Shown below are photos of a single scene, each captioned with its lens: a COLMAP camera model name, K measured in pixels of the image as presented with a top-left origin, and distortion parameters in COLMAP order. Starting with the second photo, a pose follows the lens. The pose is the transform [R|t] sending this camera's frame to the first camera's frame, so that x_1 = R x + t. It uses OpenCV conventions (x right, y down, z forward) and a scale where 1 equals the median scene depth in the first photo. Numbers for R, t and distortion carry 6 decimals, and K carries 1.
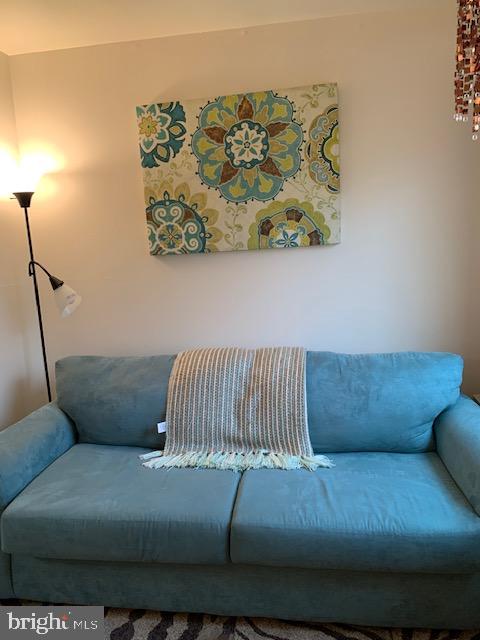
lens RADIAL K [[487.5, 0, 237.7], [0, 487.5, 323.6], [0, 0, 1]] dist [0.040207, -0.059325]
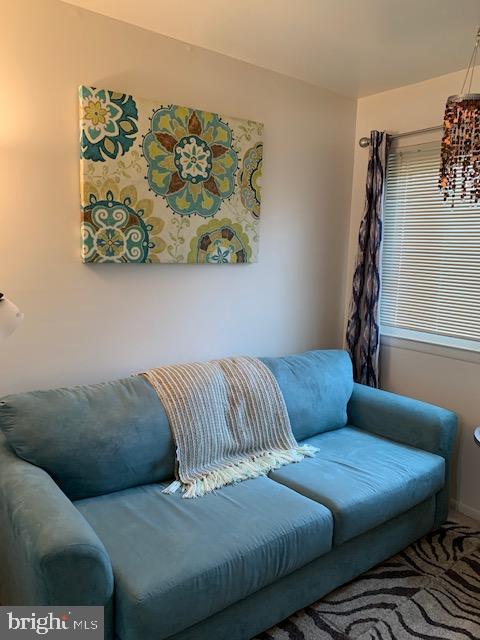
lens RADIAL K [[487.5, 0, 243.8], [0, 487.5, 322.3], [0, 0, 1]] dist [0.040207, -0.059325]
pose [[0.691238, -0.033137, 0.721867, -0.643127], [0.045968, 0.998941, 0.001838, -0.027879], [-0.721164, 0.031913, 0.692029, 0.237316]]
